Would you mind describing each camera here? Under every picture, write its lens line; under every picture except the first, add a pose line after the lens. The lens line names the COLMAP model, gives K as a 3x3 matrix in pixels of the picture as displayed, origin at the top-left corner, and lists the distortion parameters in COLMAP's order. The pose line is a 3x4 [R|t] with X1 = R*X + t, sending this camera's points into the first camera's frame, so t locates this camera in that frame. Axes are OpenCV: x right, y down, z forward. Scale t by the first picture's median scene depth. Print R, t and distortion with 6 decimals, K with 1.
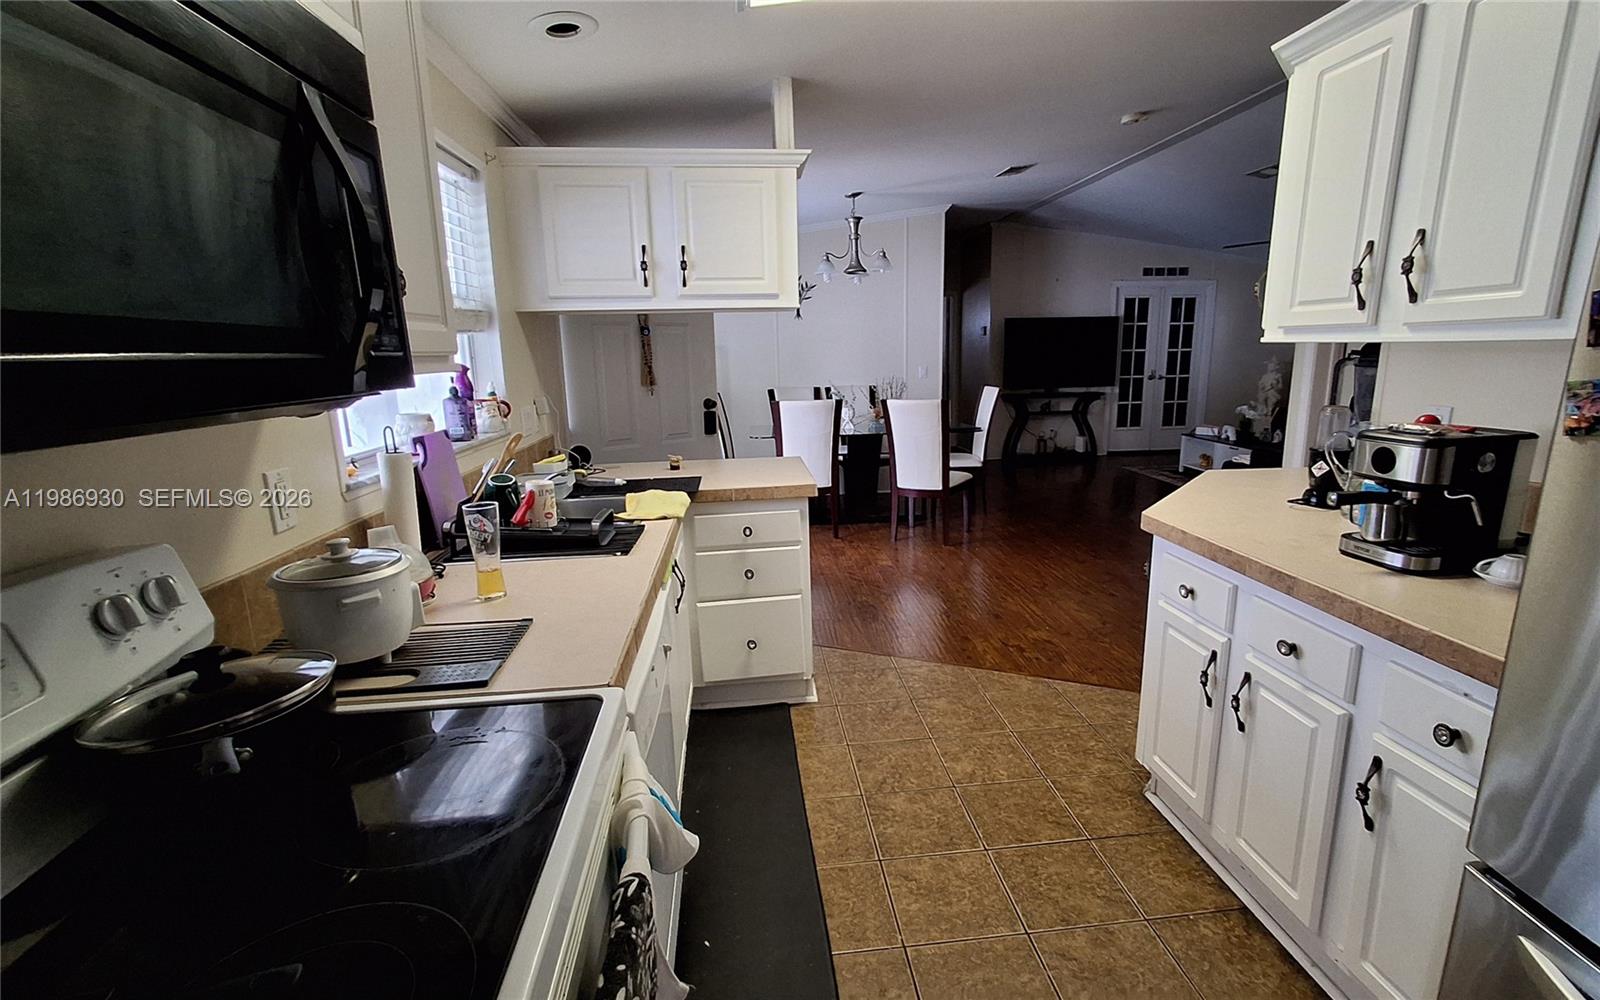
lens RADIAL K [[732.1, 0, 822.5], [0, 732.1, 506.8], [0, 0, 1]] dist [-0.001971, 0.000441]
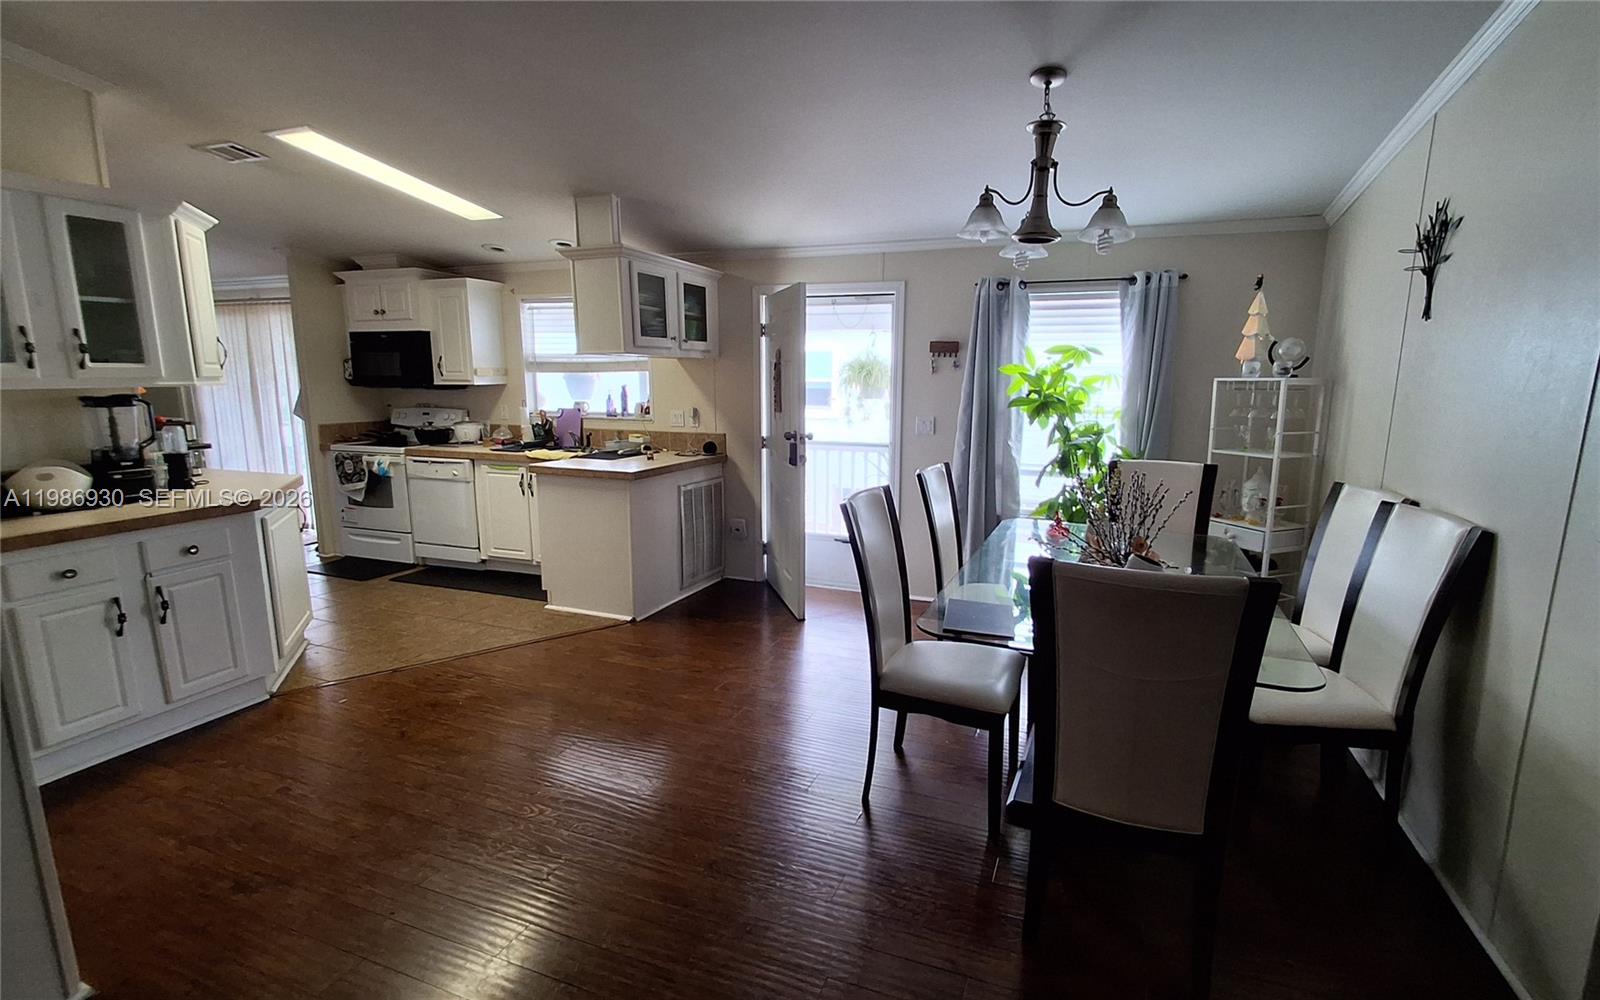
lens RADIAL K [[732.1, 0, 822.5], [0, 732.1, 506.8], [0, 0, 1]] dist [-0.001971, 0.000441]
pose [[-0.458449, 0.172561, -0.871807, 0.344331], [-0.188160, 0.939884, 0.284981, -0.161861], [0.868574, 0.294689, -0.398419, 0.685153]]
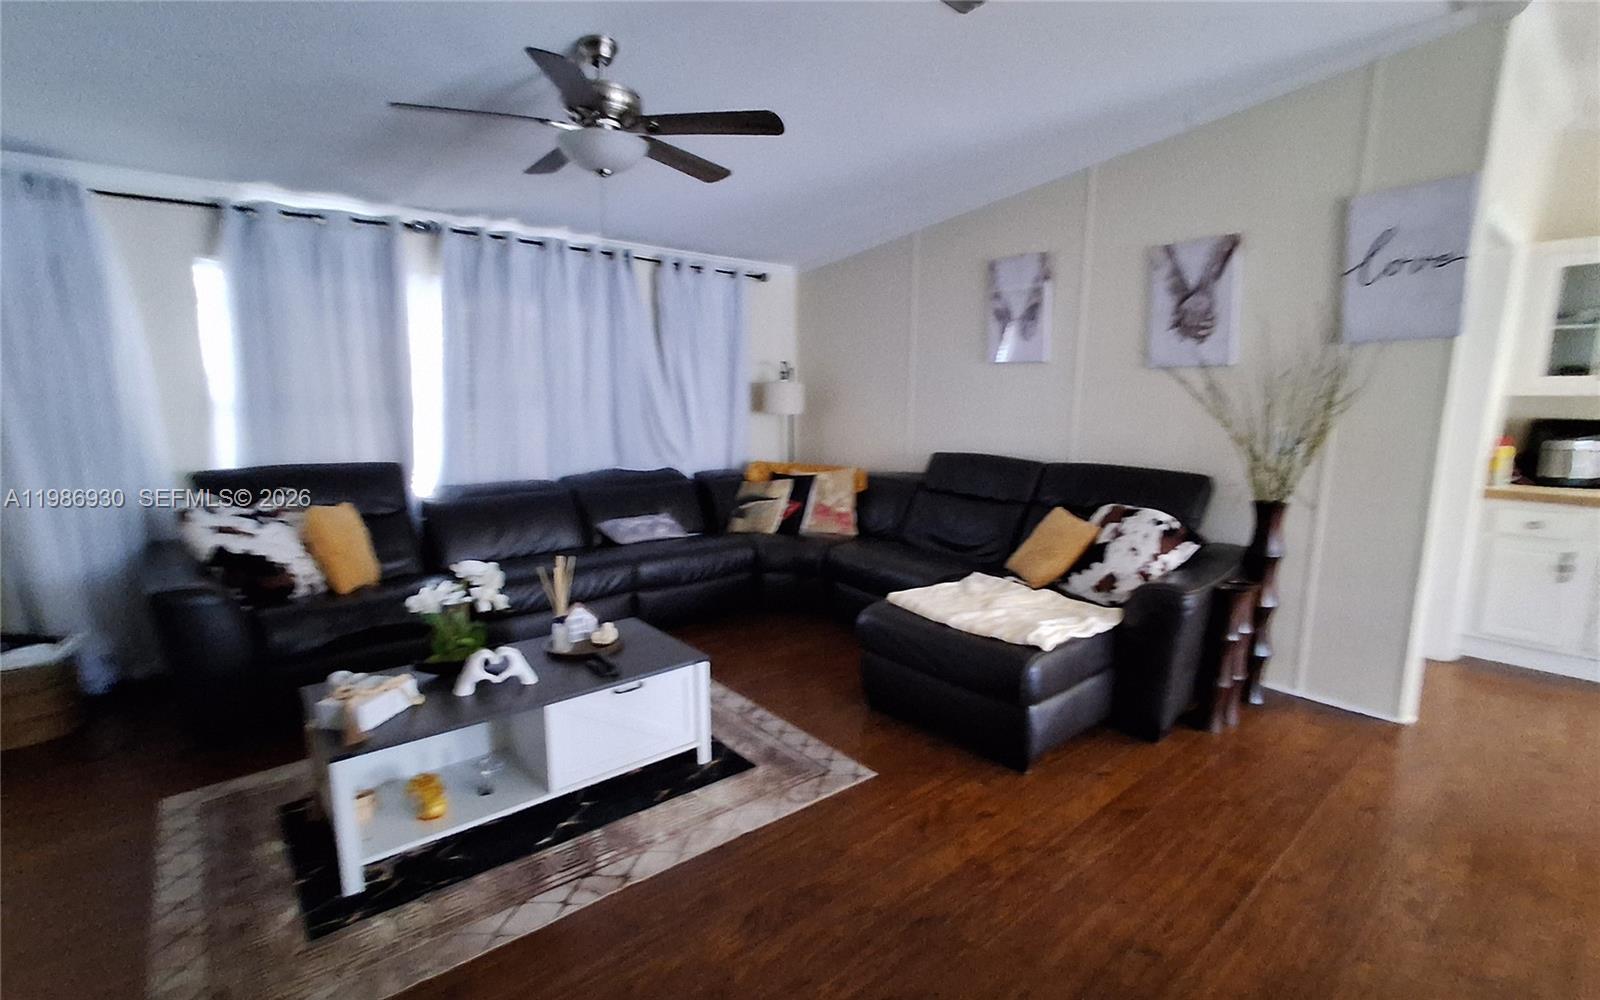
lens RADIAL K [[732.1, 0, 822.5], [0, 732.1, 506.8], [0, 0, 1]] dist [-0.001971, 0.000441]
pose [[-0.581801, -0.121122, 0.804262, 0.183637], [0.174177, 0.947353, 0.268671, -0.187595], [-0.794462, 0.296397, -0.530074, 0.847593]]
